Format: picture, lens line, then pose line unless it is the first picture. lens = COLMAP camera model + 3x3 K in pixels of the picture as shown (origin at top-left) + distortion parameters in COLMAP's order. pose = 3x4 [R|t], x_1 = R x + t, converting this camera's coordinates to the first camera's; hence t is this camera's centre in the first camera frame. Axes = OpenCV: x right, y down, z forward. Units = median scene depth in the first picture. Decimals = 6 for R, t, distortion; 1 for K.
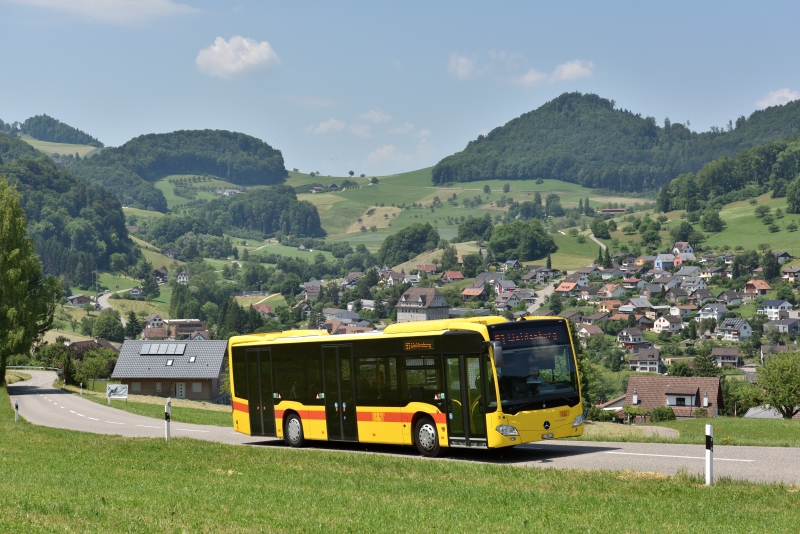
lens RADIAL K [[1535.6, 0, 400.0], [0, 1535.6, 268.2], [0, 0, 1]] dist [0.057098, 0.000000]
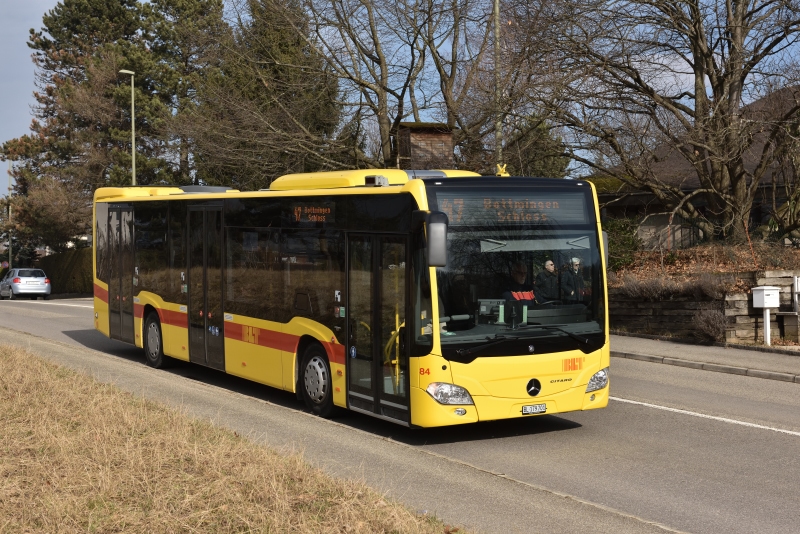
lens RADIAL K [[1257.5, 0, 358.4], [0, 1257.5, 260.6], [0, 0, 1]] dist [0.078757, 0.000000]
pose [[0.992683, 0.071307, -0.097447, 0.071525], [-0.063717, 0.994844, 0.078906, 0.030522], [0.102571, -0.072120, 0.992108, 0.557161]]
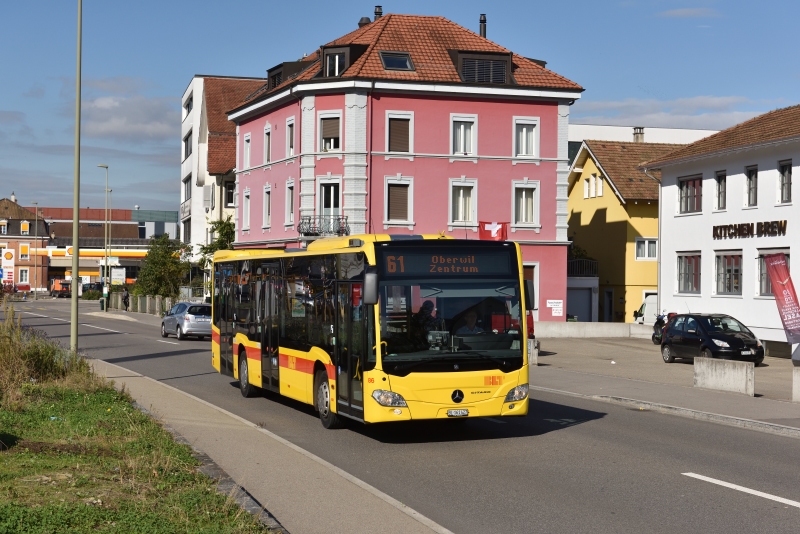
lens RADIAL K [[1365.2, 0, 404.0], [0, 1365.2, 266.3], [0, 0, 1]] dist [0.106026, 0.000000]
pose [[0.961961, 0.066688, -0.264920, 0.213955], [-0.057632, 0.997462, 0.041821, 0.020883], [0.267037, -0.024962, 0.963363, 0.397942]]
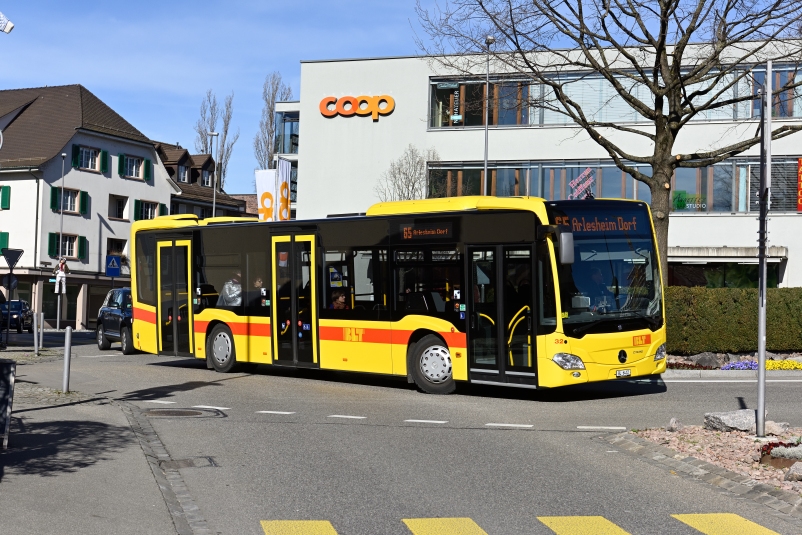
lens RADIAL K [[1368.6, 0, 404.7], [0, 1368.6, 264.9], [0, 0, 1]] dist [0.106026, 0.000000]
pose [[0.993693, 0.046979, 0.101821, -0.057378], [-0.050755, 0.998104, 0.034814, 0.043834], [-0.099992, -0.039762, 0.994193, 0.395279]]
